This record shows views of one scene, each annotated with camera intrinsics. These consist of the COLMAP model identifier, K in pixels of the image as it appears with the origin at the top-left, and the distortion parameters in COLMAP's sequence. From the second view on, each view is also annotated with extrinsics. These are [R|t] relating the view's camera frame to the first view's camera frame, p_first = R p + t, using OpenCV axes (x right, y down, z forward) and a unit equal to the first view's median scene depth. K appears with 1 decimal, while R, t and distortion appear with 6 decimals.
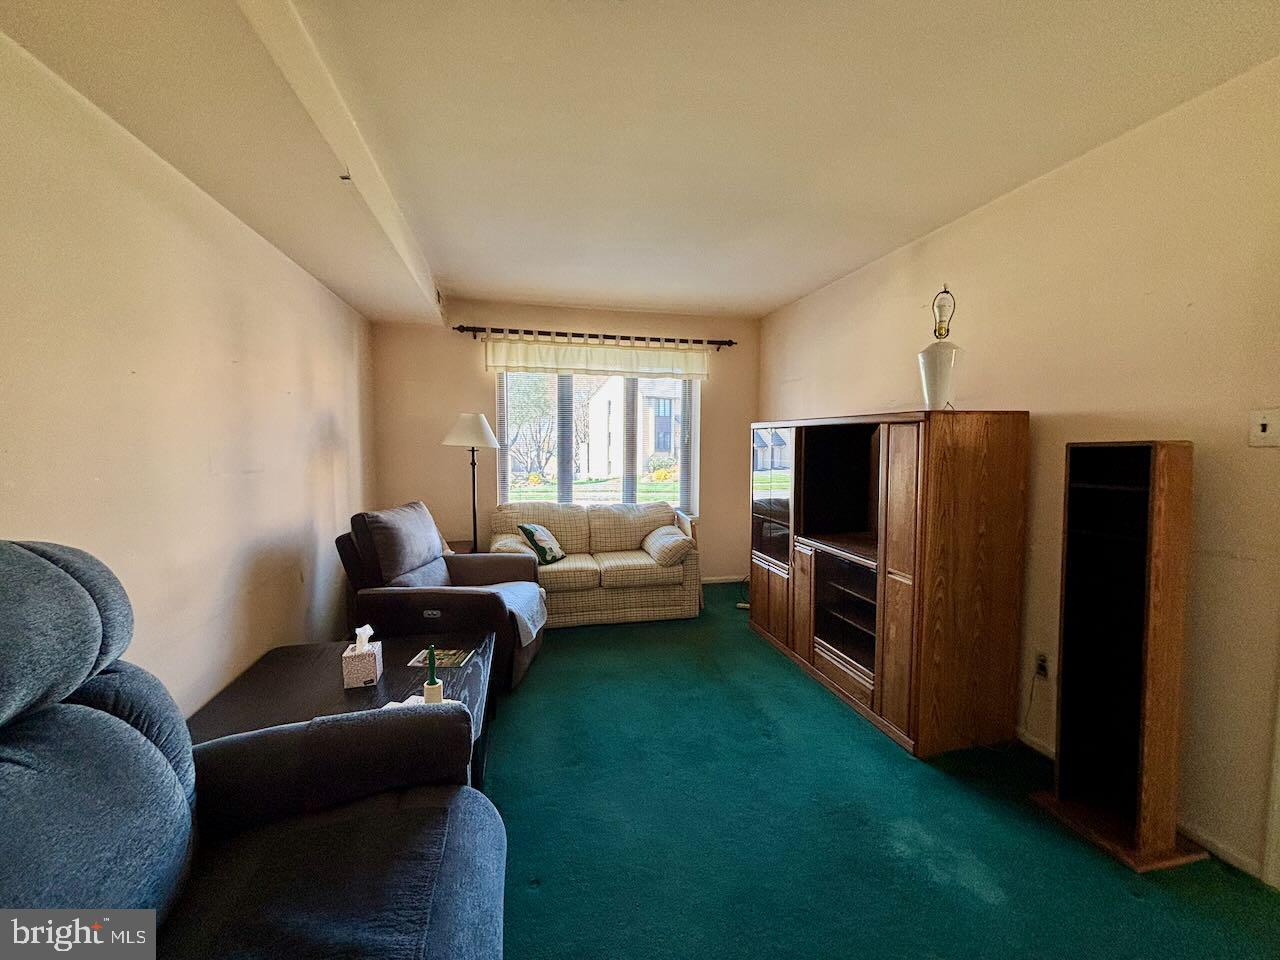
lens RADIAL K [[514.7, 0, 641.0], [0, 514.7, 477.4], [0, 0, 1]] dist [0.003110, -0.001900]
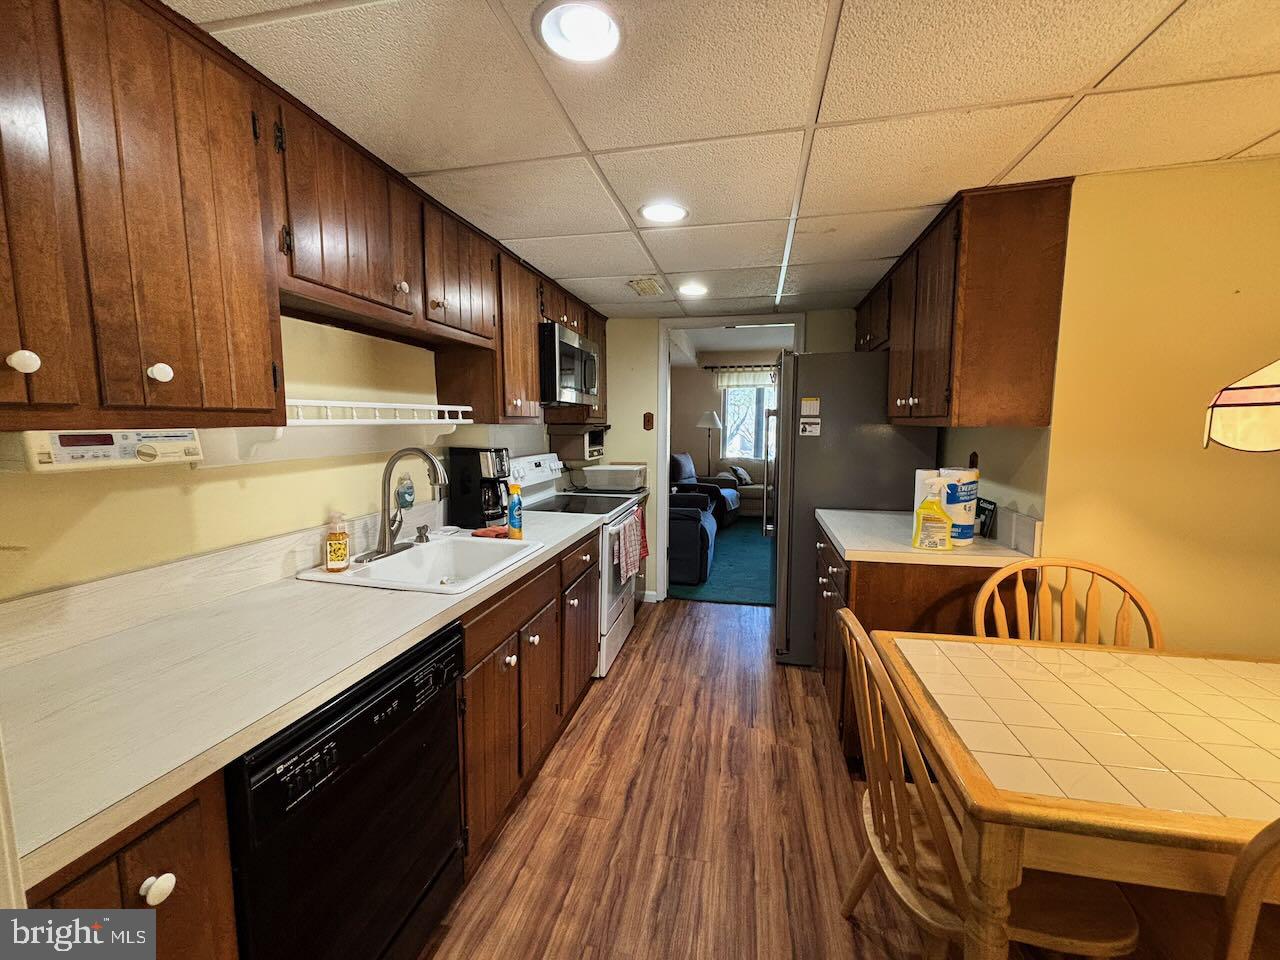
lens RADIAL K [[514.7, 0, 643.7], [0, 514.7, 478.0], [0, 0, 1]] dist [0.003110, -0.001900]
pose [[0.908432, 0.045166, -0.415585, 0.273529], [-0.026619, 0.998378, 0.050319, 0.041413], [0.417183, -0.034649, 0.908162, -0.903712]]
